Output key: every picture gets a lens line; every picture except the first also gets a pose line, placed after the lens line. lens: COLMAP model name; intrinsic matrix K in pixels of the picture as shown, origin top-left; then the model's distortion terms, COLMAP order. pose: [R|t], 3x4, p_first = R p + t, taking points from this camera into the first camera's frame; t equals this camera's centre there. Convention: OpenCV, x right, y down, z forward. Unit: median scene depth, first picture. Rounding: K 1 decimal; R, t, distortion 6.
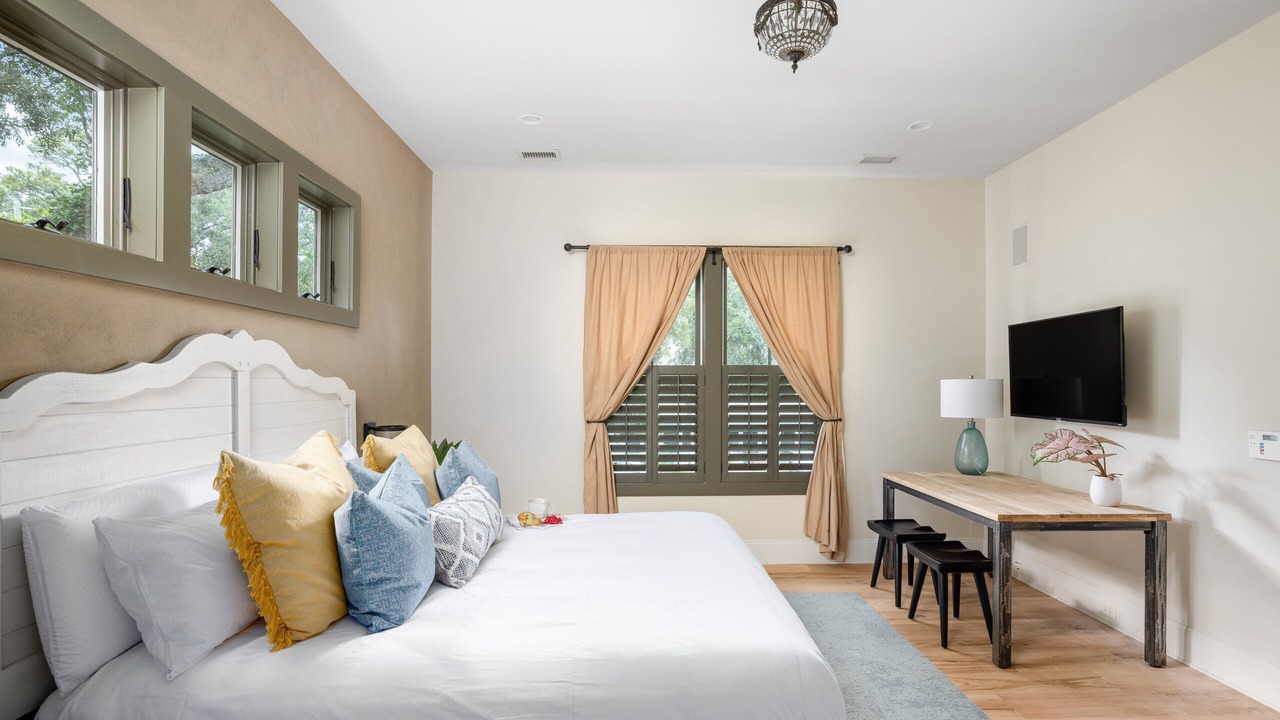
lens RADIAL K [[645.0, 0, 639.8], [0, 645.0, 374.0], [0, 0, 1]] dist [-0.002039, -0.000114]
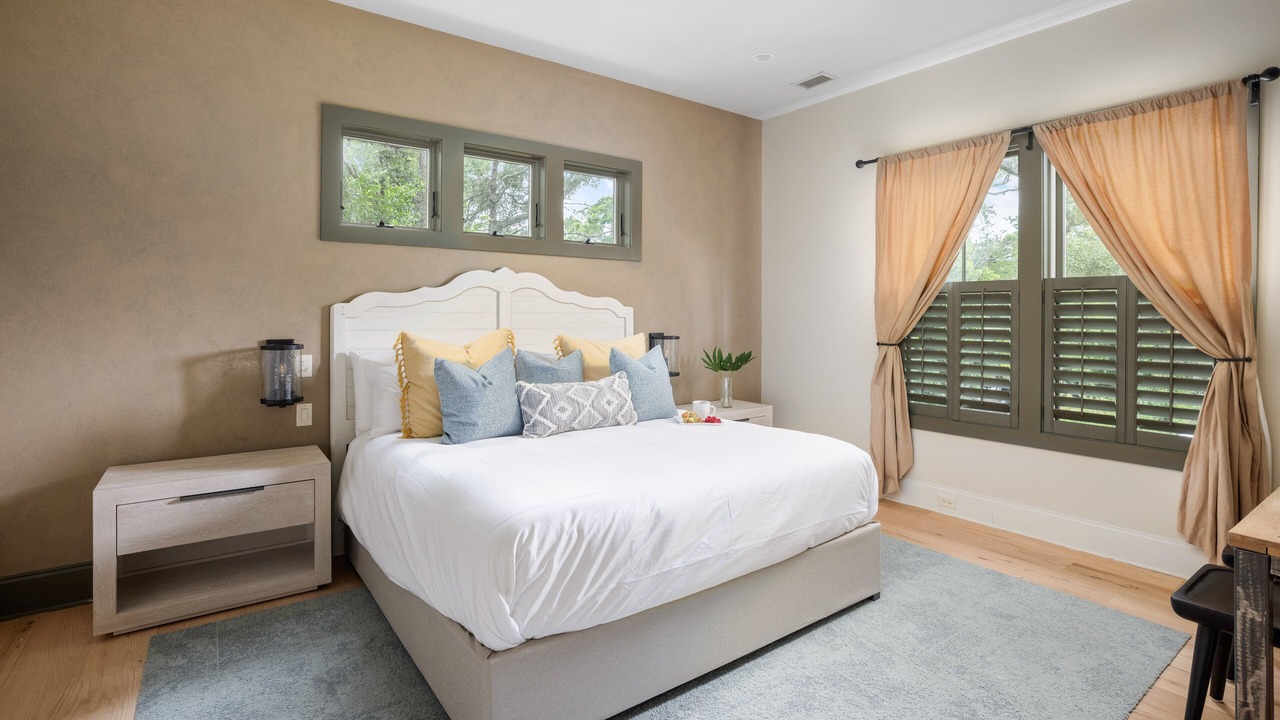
lens RADIAL K [[623.8, 0, 640.8], [0, 623.8, 300.4], [0, 0, 1]] dist [-0.000756, 0.000320]
pose [[0.575400, -0.014030, -0.817752, 0.464379], [0.004660, 0.999893, -0.013876, 0.021050], [0.817859, 0.004173, 0.575403, 0.189467]]
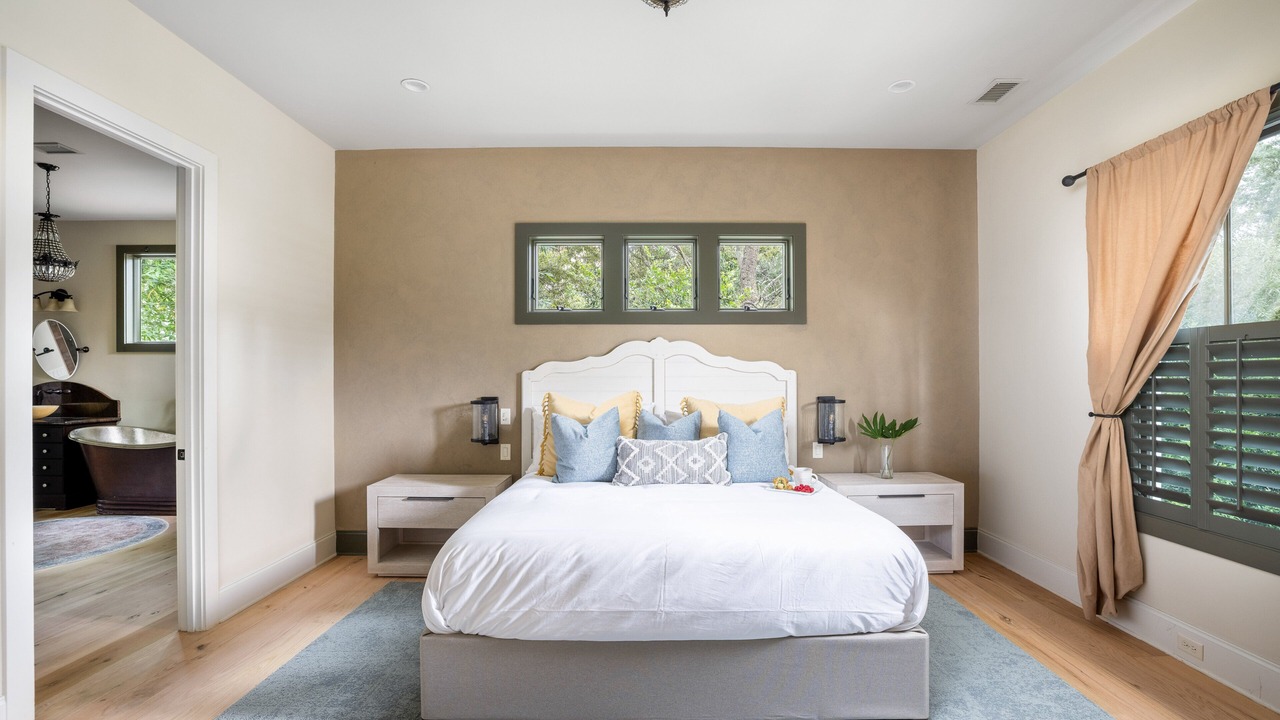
lens RADIAL K [[581.3, 0, 640.0], [0, 581.3, 360.0], [0, 0, 1]] dist [-0.042808, 0.027163]
pose [[-0.028283, -0.028340, -0.999198, 0.563454], [0.014382, 0.999483, -0.028755, 0.024617], [0.999496, -0.015184, -0.027861, 0.515815]]
